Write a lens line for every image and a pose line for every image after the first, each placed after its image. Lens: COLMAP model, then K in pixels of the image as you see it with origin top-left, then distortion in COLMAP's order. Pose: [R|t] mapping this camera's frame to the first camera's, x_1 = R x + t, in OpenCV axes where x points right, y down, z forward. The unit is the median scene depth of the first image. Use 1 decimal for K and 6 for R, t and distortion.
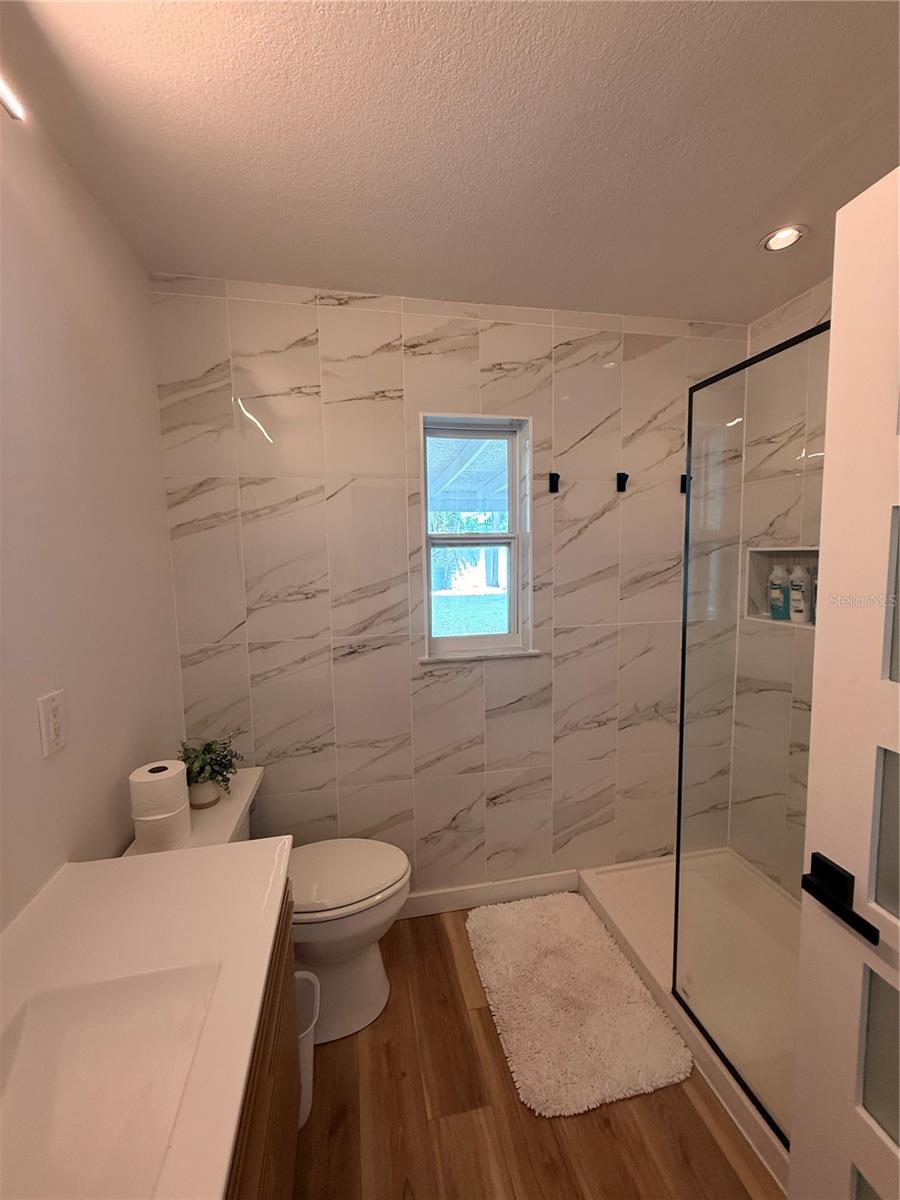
lens RADIAL K [[478.7, 0, 448.1], [0, 478.7, 600.0], [0, 0, 1]] dist [-0.003427, -0.000579]
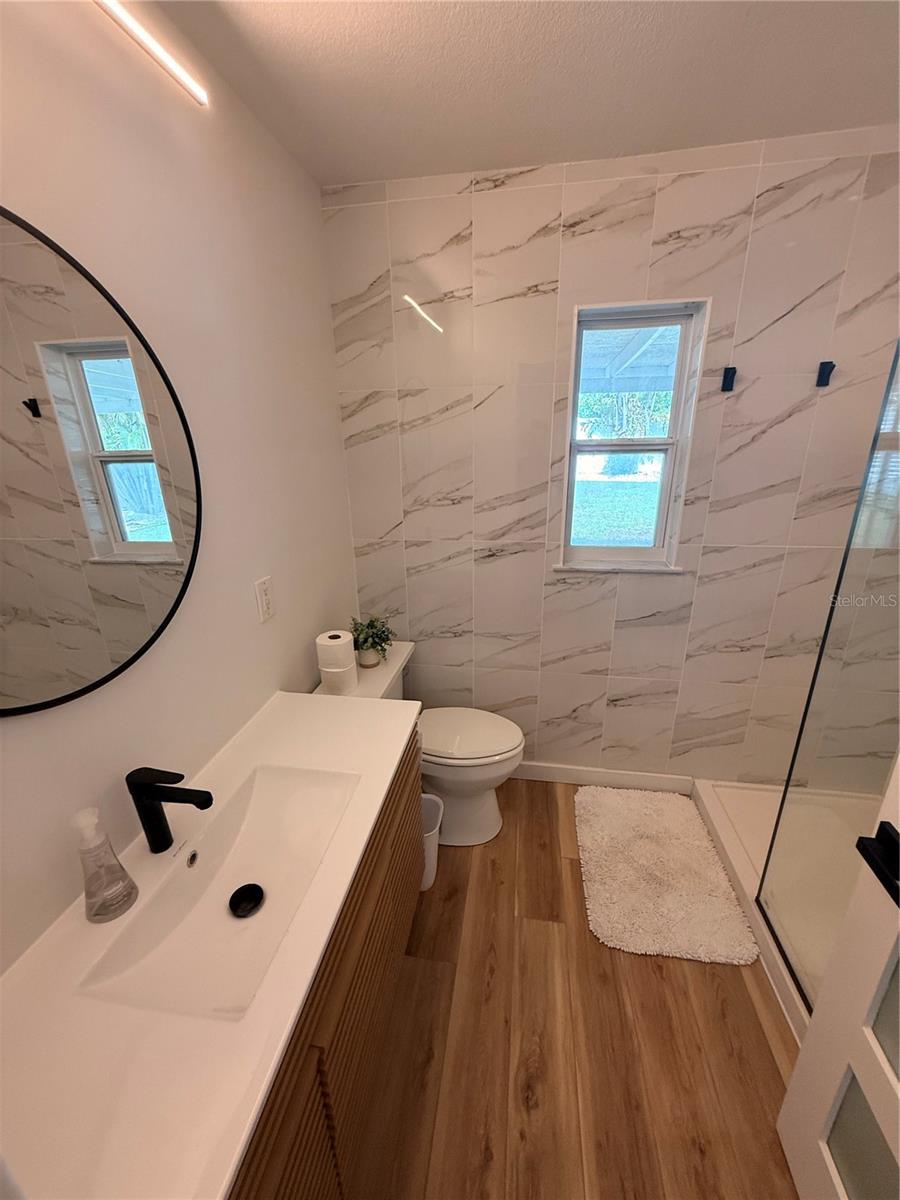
lens RADIAL K [[478.7, 0, 448.1], [0, 478.7, 600.0], [0, 0, 1]] dist [-0.003427, -0.000579]
pose [[0.933096, 0.117030, -0.340052, 0.092181], [-0.030489, 0.967908, 0.249448, -0.061572], [0.358332, -0.222391, 0.906720, -0.055829]]
